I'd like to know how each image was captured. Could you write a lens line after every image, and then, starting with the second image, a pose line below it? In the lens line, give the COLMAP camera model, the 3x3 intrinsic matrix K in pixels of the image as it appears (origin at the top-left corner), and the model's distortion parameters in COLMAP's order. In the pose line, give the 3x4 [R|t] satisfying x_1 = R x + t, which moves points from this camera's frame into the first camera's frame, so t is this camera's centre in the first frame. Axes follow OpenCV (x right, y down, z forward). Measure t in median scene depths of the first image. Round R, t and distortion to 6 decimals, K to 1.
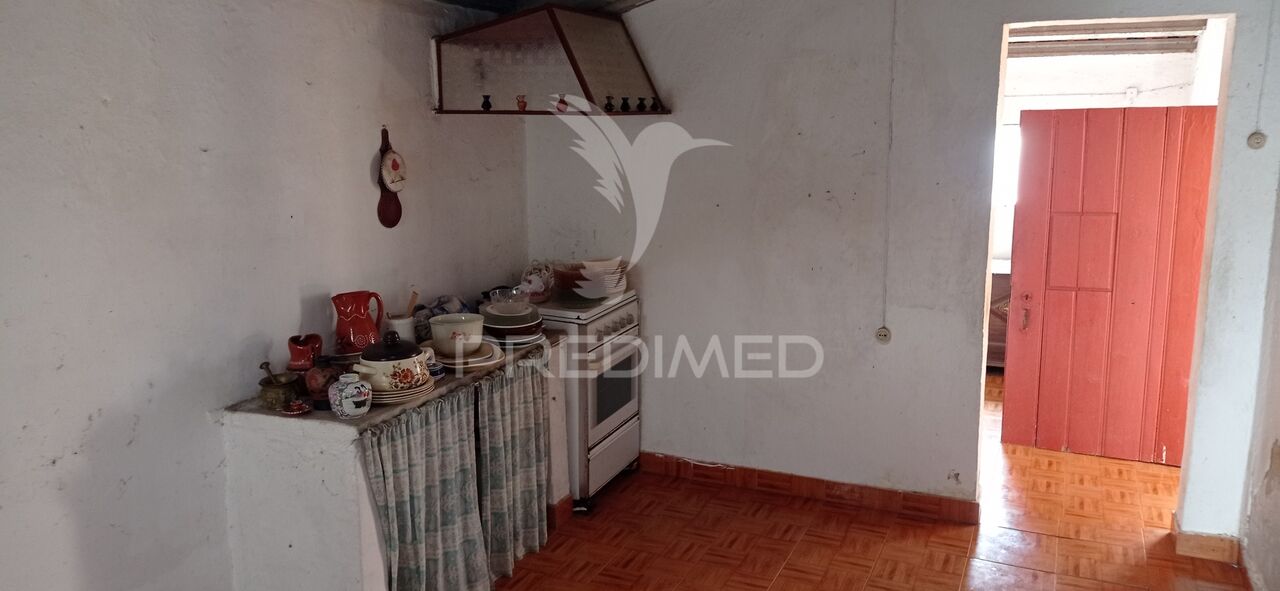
lens RADIAL K [[957.3, 0, 641.8], [0, 957.3, 286.8], [0, 0, 1]] dist [0.110358, -0.178244]
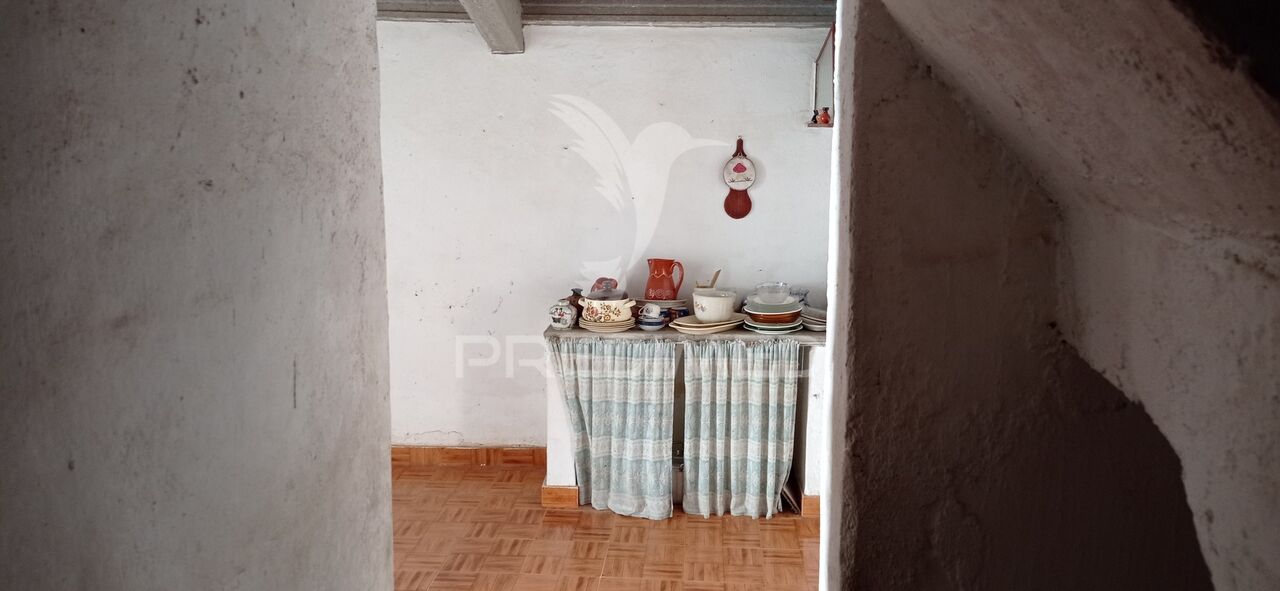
lens RADIAL K [[957.3, 0, 641.8], [0, 957.3, 286.8], [0, 0, 1]] dist [0.110358, -0.178244]
pose [[0.352028, 0.158682, -0.922440, 0.913036], [-0.179666, 0.978654, 0.099787, -0.082360], [0.918584, 0.130603, 0.373023, 0.472642]]
